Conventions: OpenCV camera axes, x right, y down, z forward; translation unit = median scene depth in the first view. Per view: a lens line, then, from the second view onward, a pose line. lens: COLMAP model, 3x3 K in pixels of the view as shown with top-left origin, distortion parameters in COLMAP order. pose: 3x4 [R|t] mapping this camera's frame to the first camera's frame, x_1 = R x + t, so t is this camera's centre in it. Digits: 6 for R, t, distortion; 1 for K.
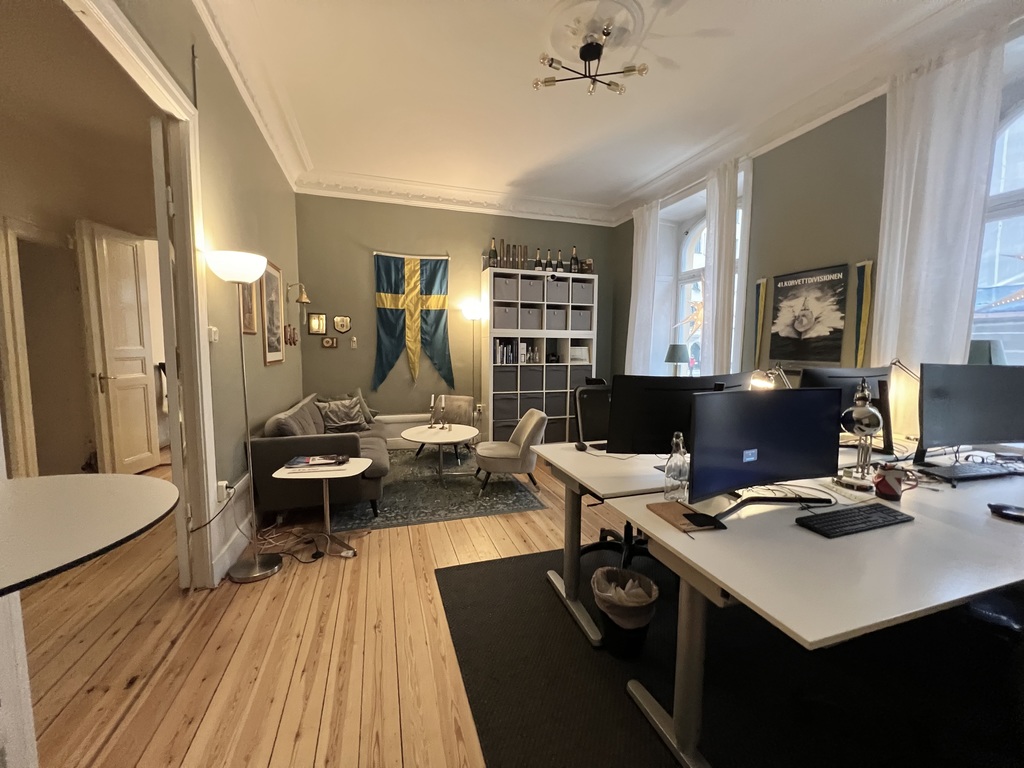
lens RADIAL K [[410.1, 0, 513.7], [0, 410.1, 383.6], [0, 0, 1]] dist [-0.001173, -0.000243]
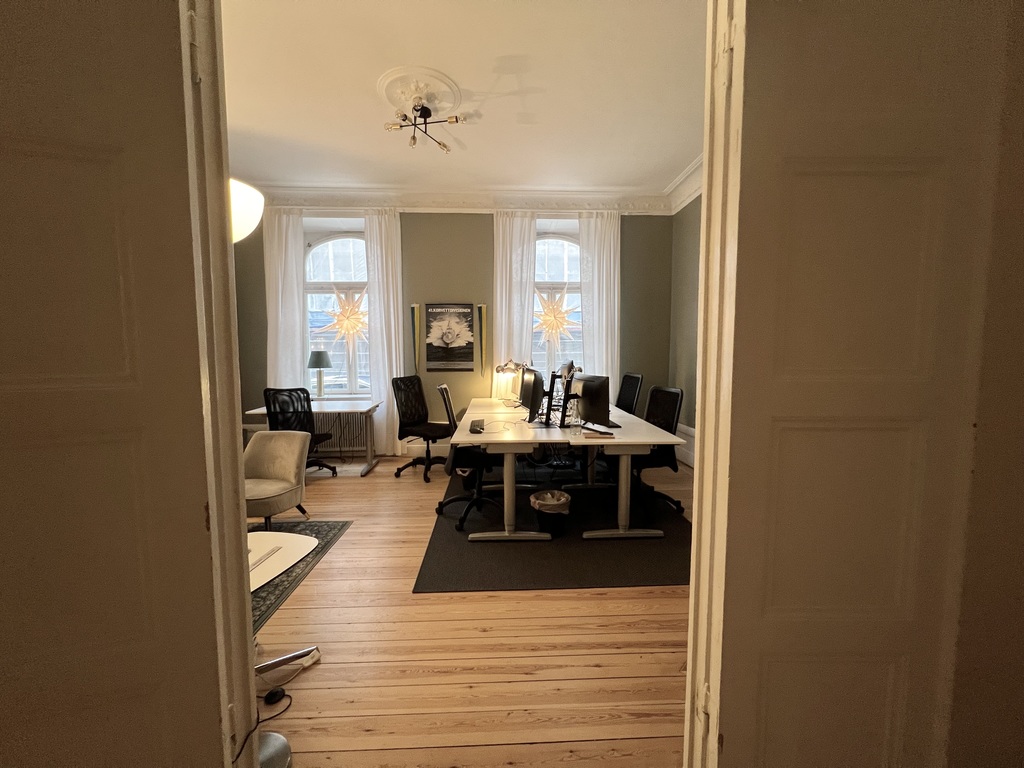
lens RADIAL K [[410.1, 0, 513.7], [0, 410.1, 383.6], [0, 0, 1]] dist [-0.001173, -0.000243]
pose [[0.276411, -0.080661, 0.957649, -0.725101], [0.091179, 0.994178, 0.057420, -0.041402], [-0.956704, 0.071446, 0.282156, 0.345398]]
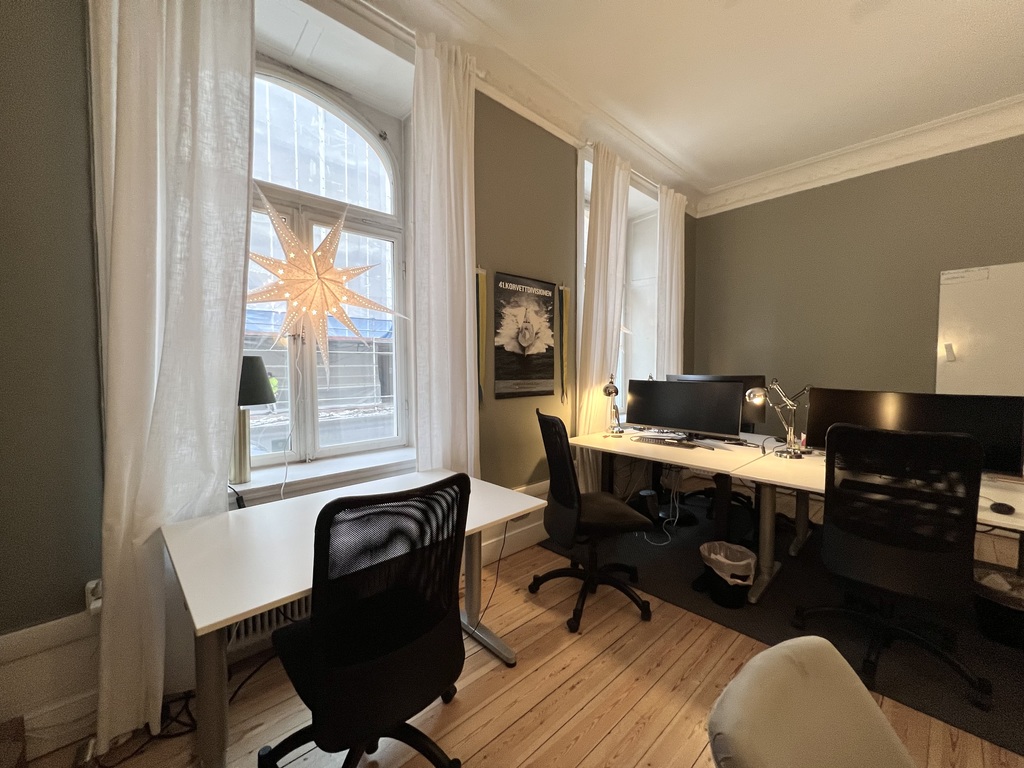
lens RADIAL K [[410.1, 0, 513.7], [0, 410.1, 383.6], [0, 0, 1]] dist [-0.001173, -0.000243]
pose [[-0.412120, -0.046487, 0.909943, -0.084255], [0.077113, 0.993335, 0.085673, -0.126915], [-0.907860, 0.105476, -0.405788, 1.398863]]
